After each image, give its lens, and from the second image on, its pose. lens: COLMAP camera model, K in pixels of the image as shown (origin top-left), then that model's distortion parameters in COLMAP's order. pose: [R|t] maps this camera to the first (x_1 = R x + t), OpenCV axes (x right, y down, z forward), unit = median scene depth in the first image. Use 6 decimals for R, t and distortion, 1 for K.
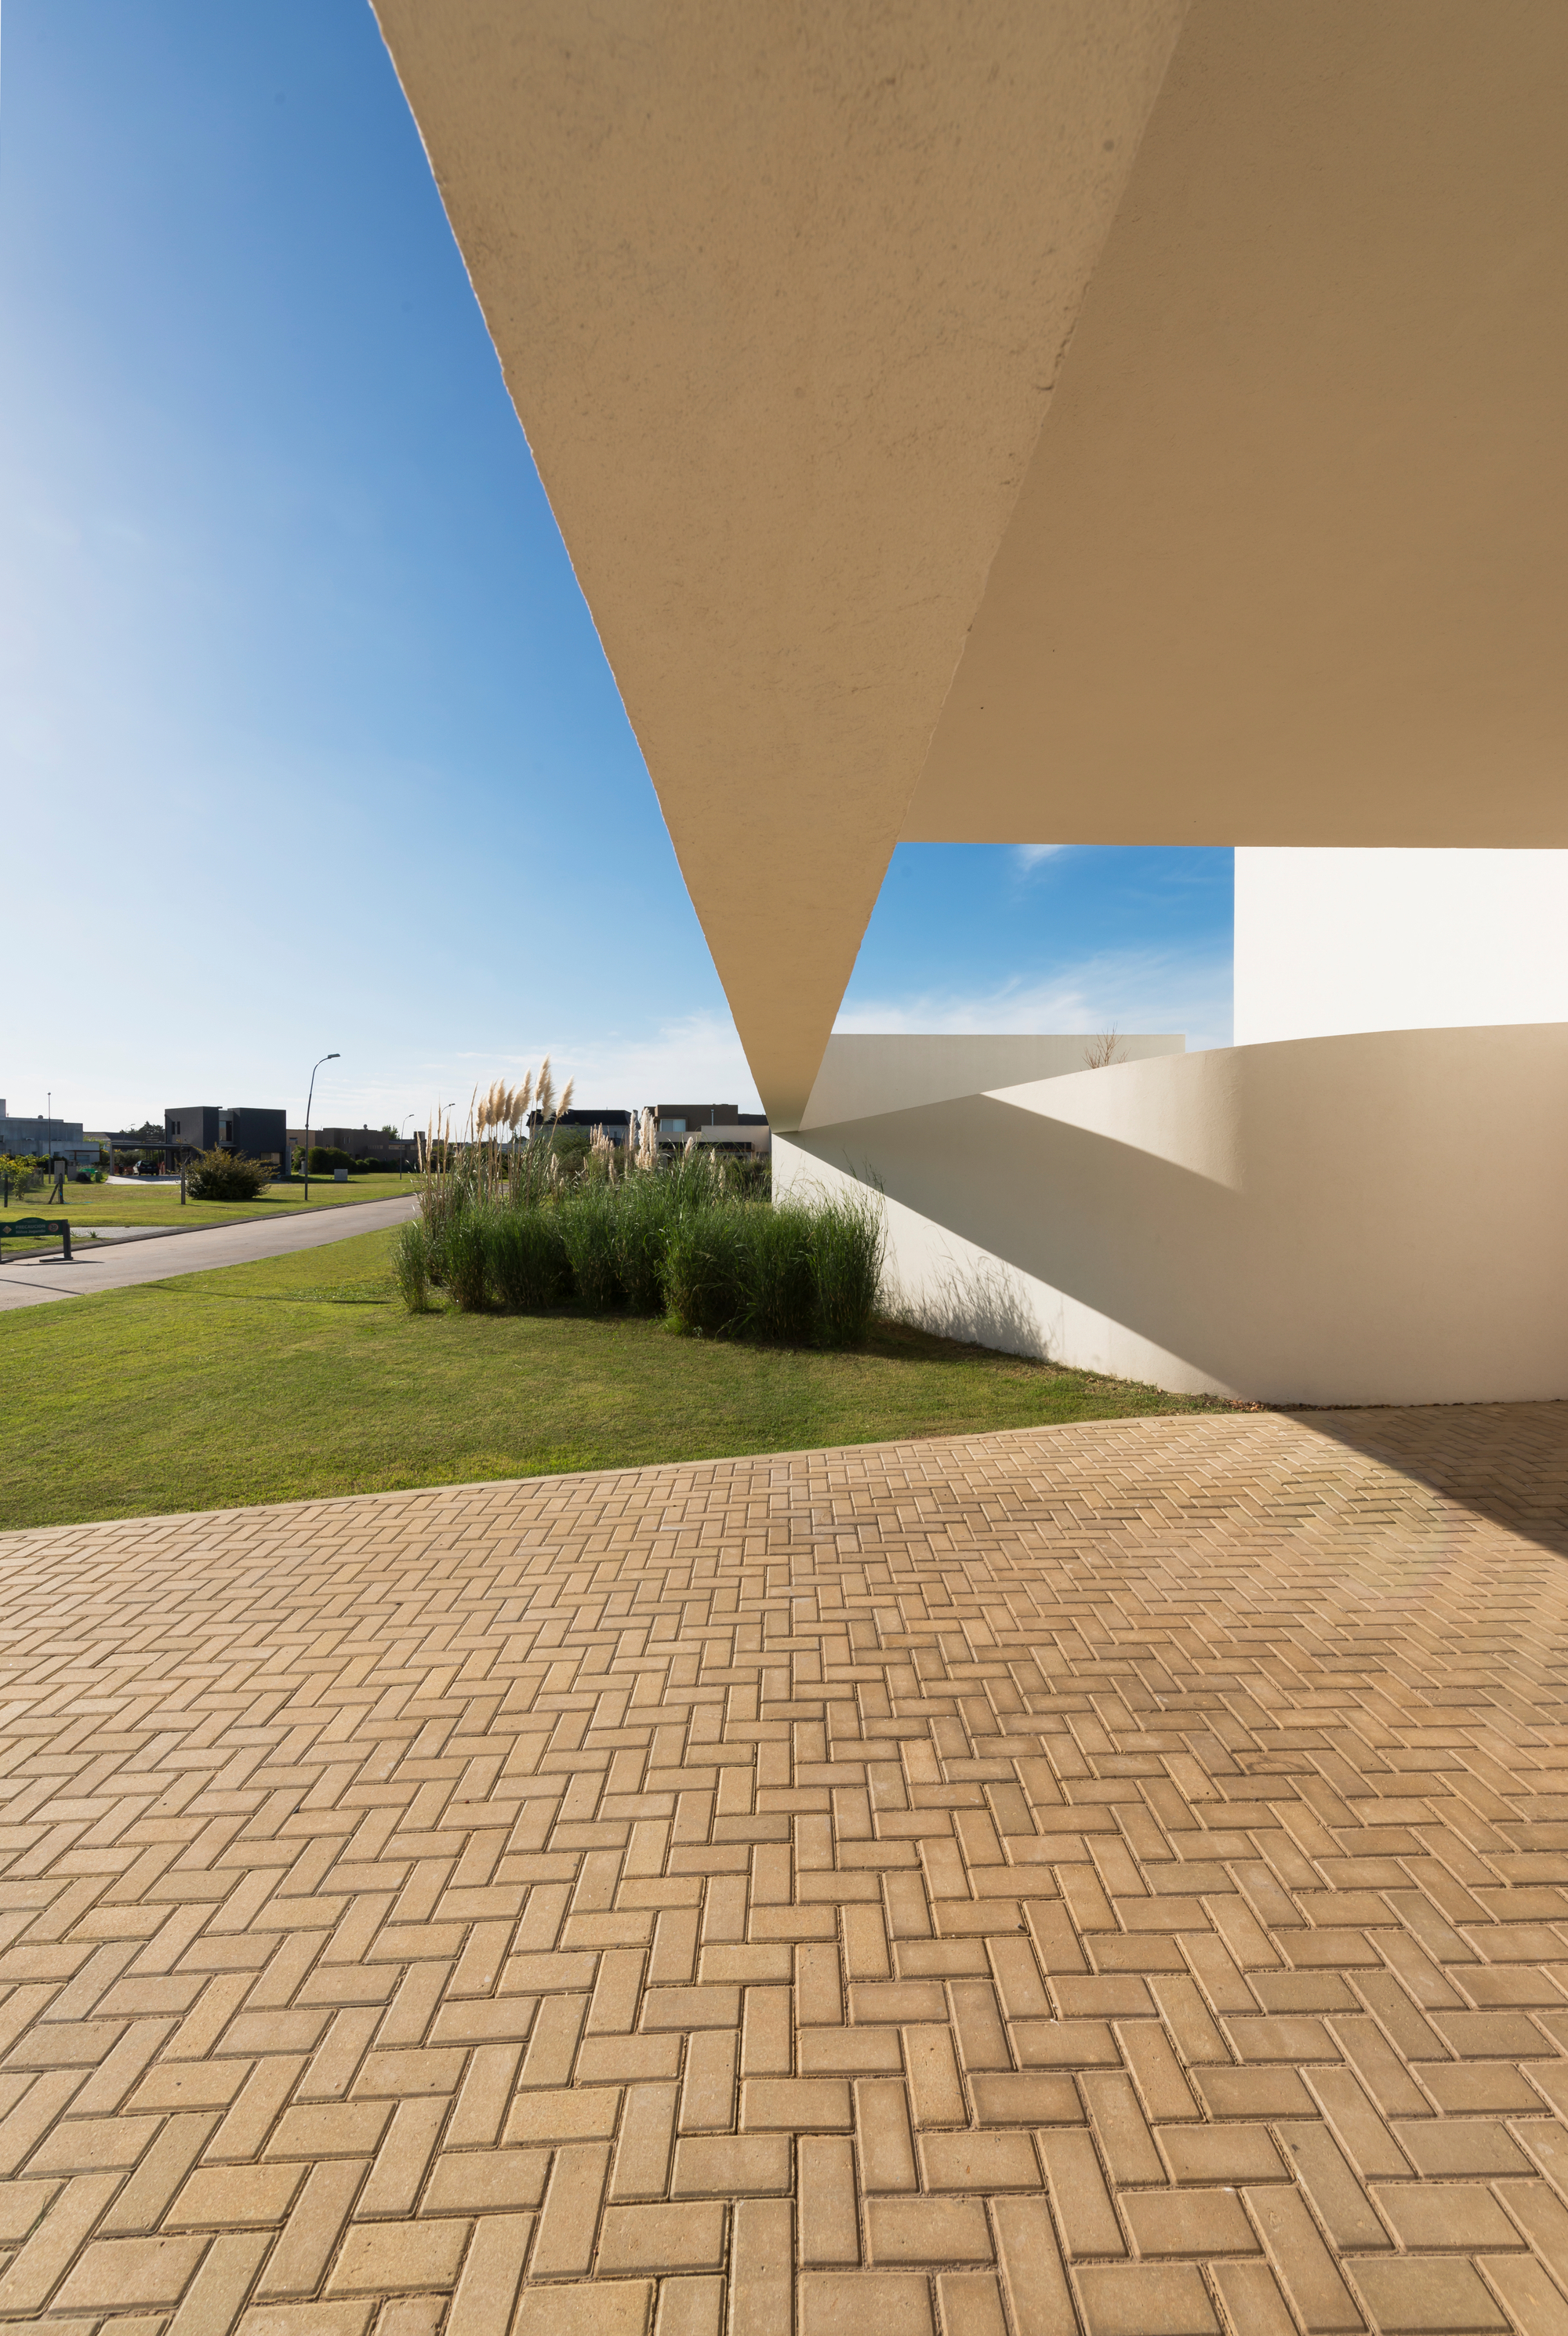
lens RADIAL K [[972.1, 0, 788.6], [0, 972.1, 1236.0], [0, 0, 1]] dist [0.012574, -0.000100]
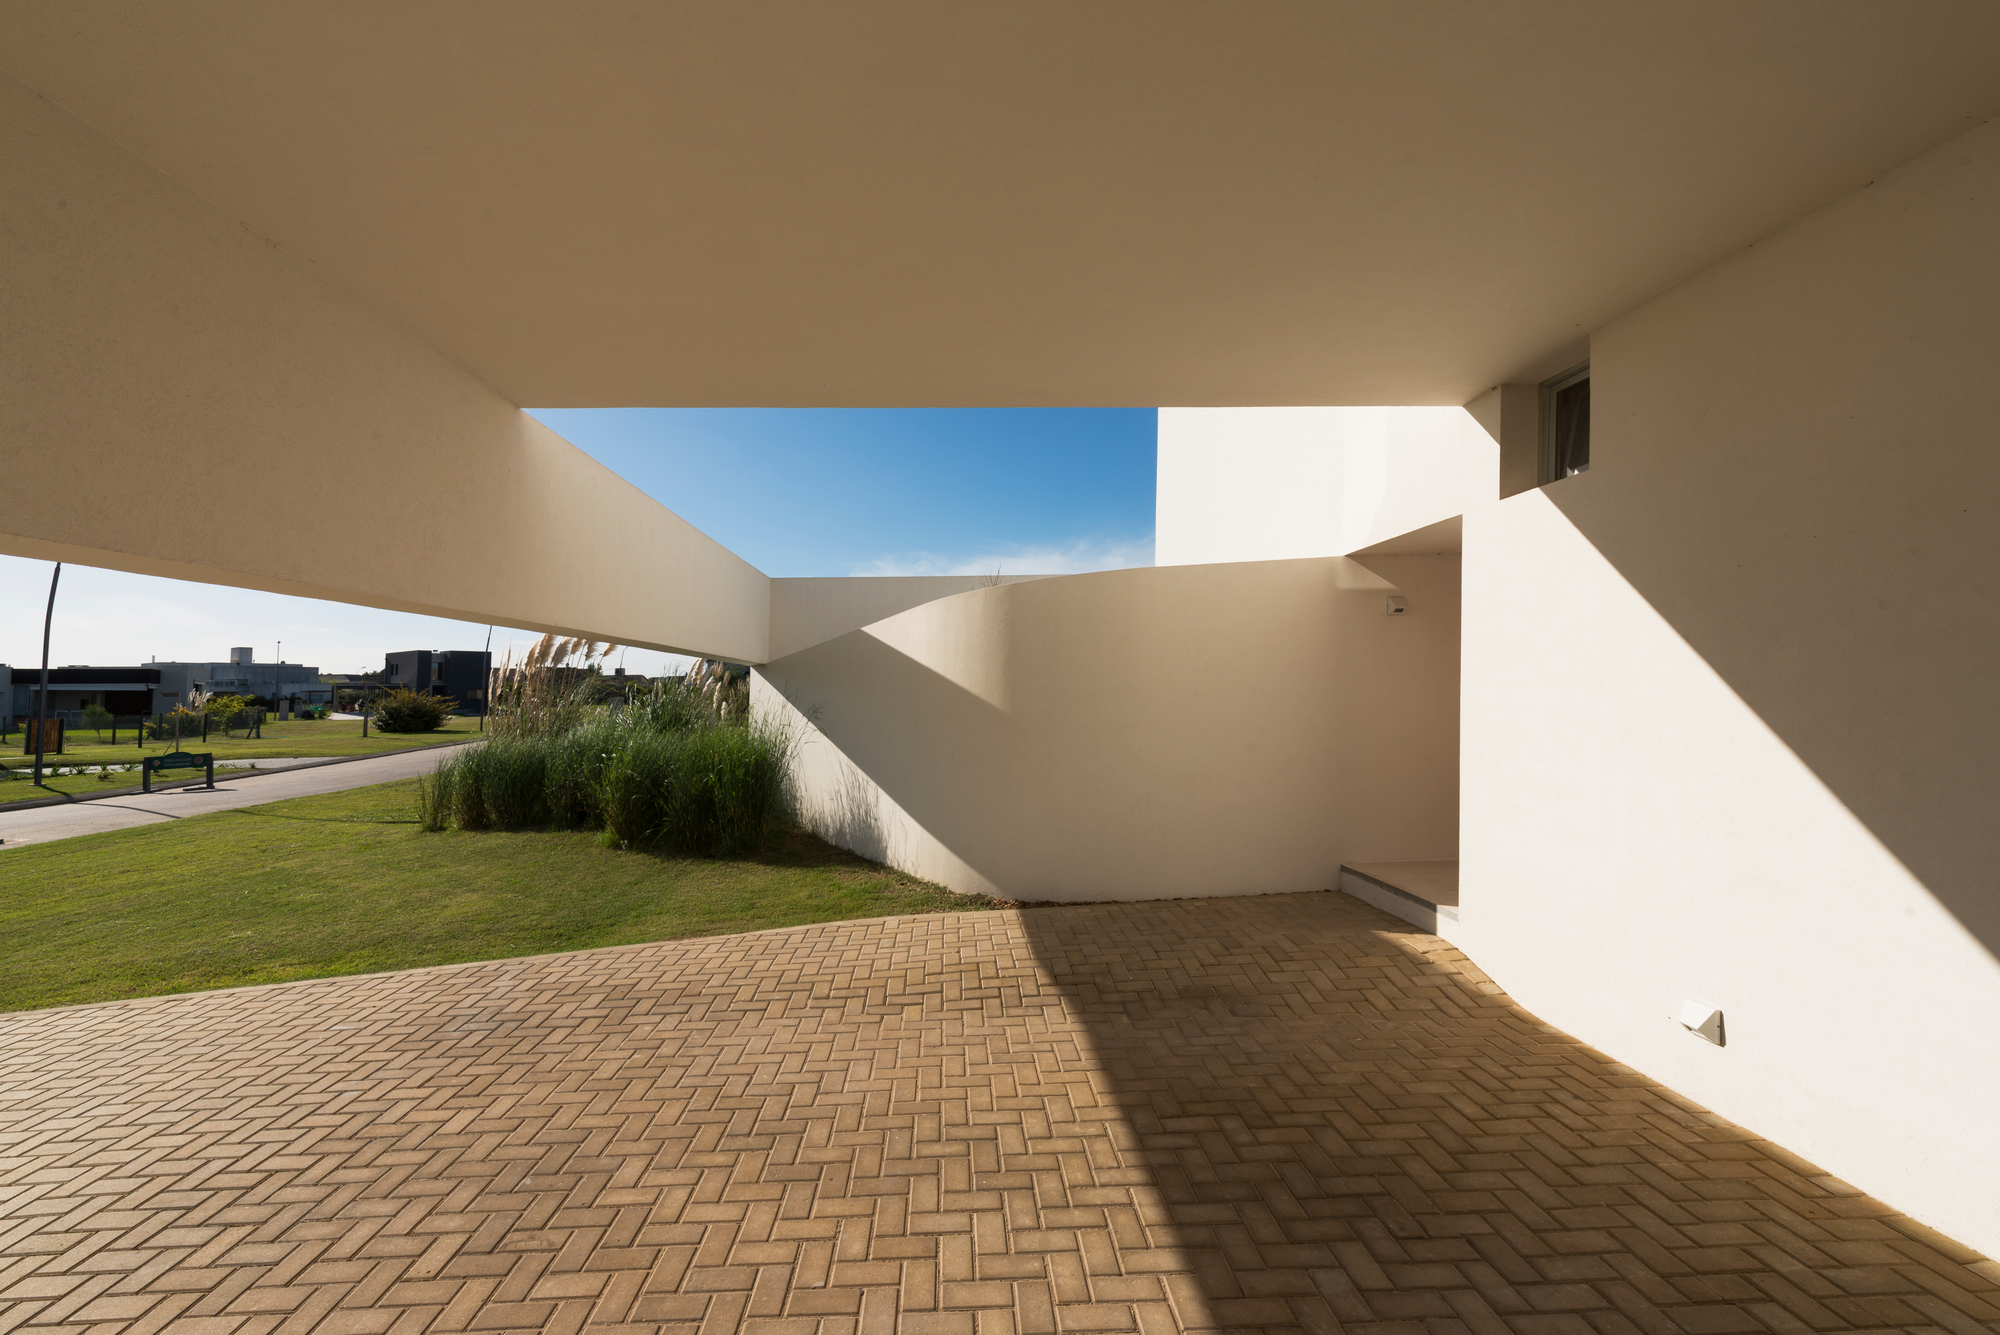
lens RADIAL K [[858.9, 0, 991.9], [0, 858.9, 730.7], [0, 0, 1]] dist [0.003896, 0.000075]
pose [[0.999798, -0.019655, -0.004206, 0.342188], [0.019540, 0.999476, -0.025808, 0.000980], [0.004711, 0.025720, 0.999658, 0.006936]]
